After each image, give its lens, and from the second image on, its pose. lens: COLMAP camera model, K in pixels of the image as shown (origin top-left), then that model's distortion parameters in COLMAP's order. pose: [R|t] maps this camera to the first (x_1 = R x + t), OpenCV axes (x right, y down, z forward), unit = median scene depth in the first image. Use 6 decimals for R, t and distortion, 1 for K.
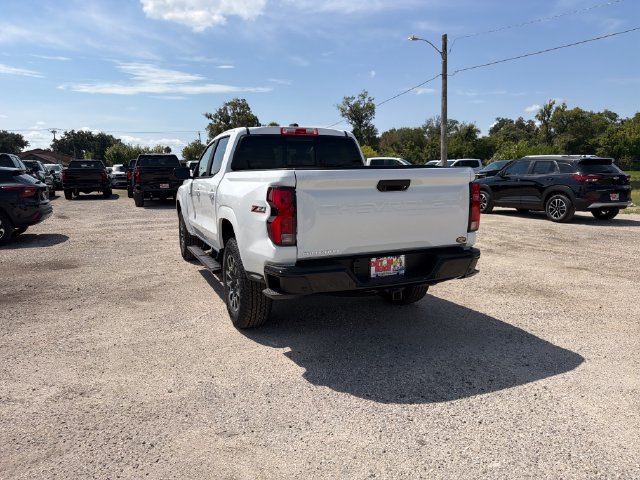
lens RADIAL K [[452.9, 0, 315.5], [0, 452.9, 241.9], [0, 0, 1]] dist [0.047296, -0.056018]
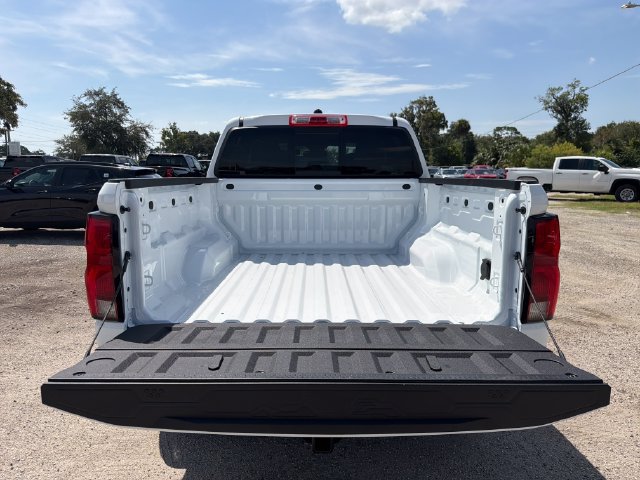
lens RADIAL K [[452.9, 0, 317.4], [0, 452.9, 242.2], [0, 0, 1]] dist [0.047296, -0.056018]
pose [[0.921366, 0.073804, -0.381625, 0.049365], [-0.073112, 0.997190, 0.016335, -0.014918], [0.381758, 0.012851, 0.924173, 0.076759]]
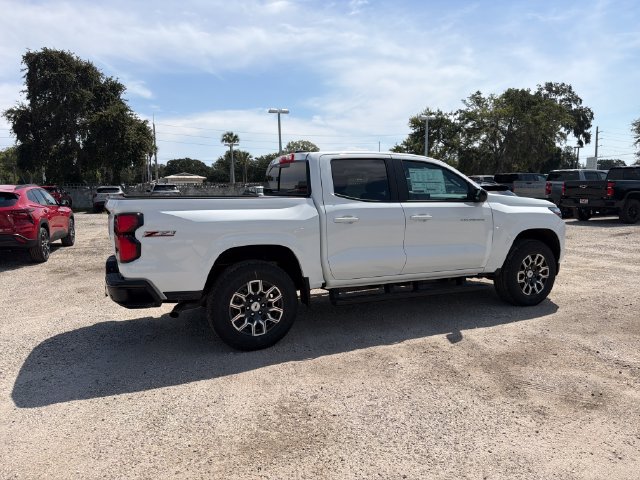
lens RADIAL K [[452.9, 0, 315.3], [0, 452.9, 241.8], [0, 0, 1]] dist [0.047296, -0.056018]
pose [[0.015173, 0.130495, -0.991333, 0.213211], [-0.143591, 0.981455, 0.126997, -0.040661], [0.989521, 0.140419, 0.033629, 0.219051]]
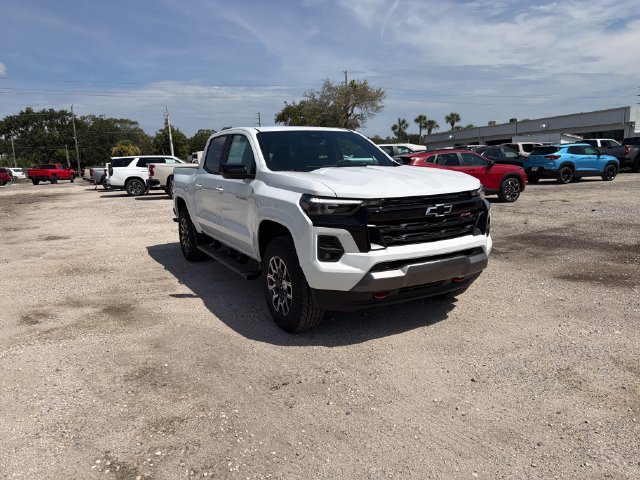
lens RADIAL K [[452.9, 0, 315.5], [0, 452.9, 243.1], [0, 0, 1]] dist [0.047296, -0.056018]
pose [[-0.994198, 0.064273, -0.086250, -0.015877], [0.032382, 0.943489, 0.329817, -0.079138], [0.102575, 0.325111, -0.940096, 0.491852]]
